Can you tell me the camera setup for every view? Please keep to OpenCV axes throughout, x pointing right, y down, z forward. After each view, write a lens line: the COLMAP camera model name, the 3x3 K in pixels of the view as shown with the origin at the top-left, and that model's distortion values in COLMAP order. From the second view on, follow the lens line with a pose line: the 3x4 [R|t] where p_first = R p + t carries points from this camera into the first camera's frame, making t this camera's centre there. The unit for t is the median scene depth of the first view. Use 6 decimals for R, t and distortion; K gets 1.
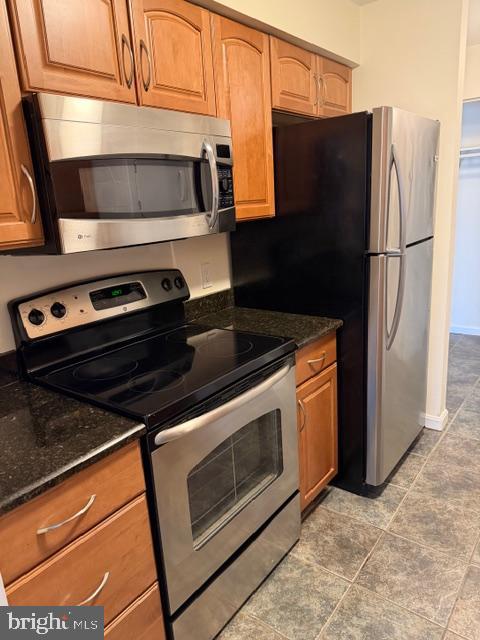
lens RADIAL K [[465.4, 0, 240.2], [0, 465.4, 320.6], [0, 0, 1]] dist [0.022096, -0.034184]
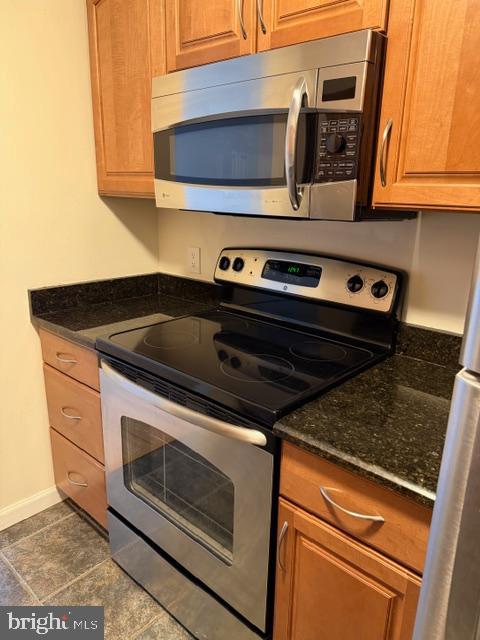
lens RADIAL K [[465.4, 0, 239.0], [0, 465.4, 322.7], [0, 0, 1]] dist [0.022096, -0.034184]
pose [[-0.114638, 0.326956, -0.938061, 0.641202], [-0.256428, 0.902545, 0.345915, -0.255778], [0.959741, 0.280200, -0.019625, 0.946170]]
